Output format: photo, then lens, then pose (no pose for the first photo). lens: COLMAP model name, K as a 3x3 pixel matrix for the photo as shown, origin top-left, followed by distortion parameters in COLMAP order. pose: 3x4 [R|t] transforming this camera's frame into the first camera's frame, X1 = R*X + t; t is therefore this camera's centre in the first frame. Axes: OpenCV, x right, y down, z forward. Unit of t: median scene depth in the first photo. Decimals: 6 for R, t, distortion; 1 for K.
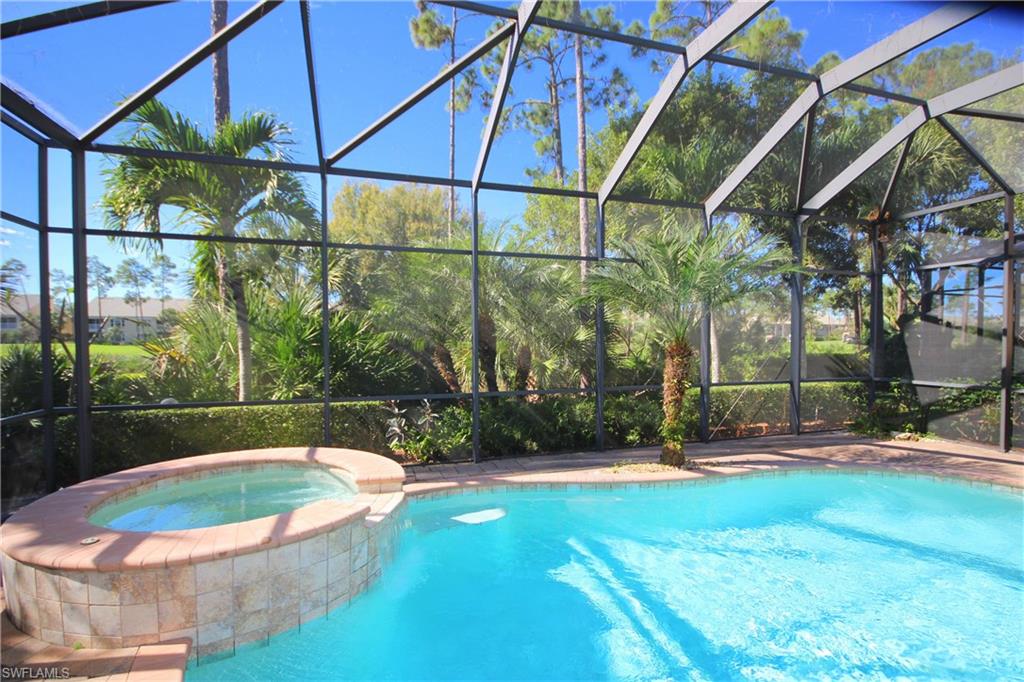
lens RADIAL K [[485.3, 0, 513.4], [0, 485.3, 341.6], [0, 0, 1]] dist [-0.005550, -0.001061]
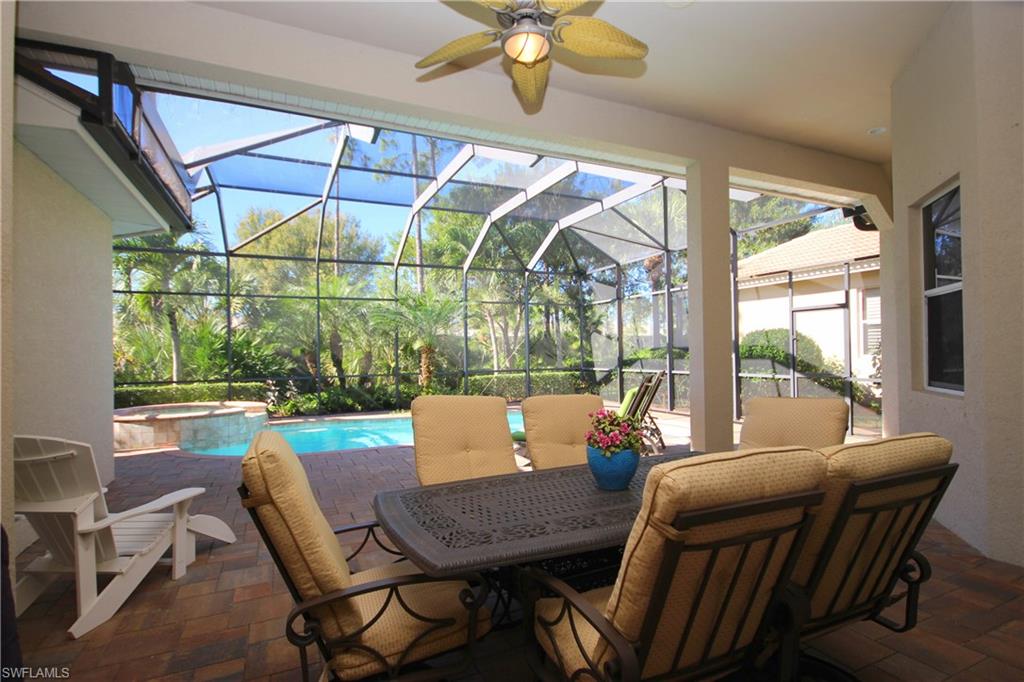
lens RADIAL K [[513.0, 0, 513.4], [0, 513.0, 341.0], [0, 0, 1]] dist [0.004887, 0.000307]
pose [[0.991090, -0.010744, 0.132760, 0.339188], [0.014839, 0.999443, -0.029893, 0.039558], [-0.132365, 0.031597, 0.990697, -0.862118]]
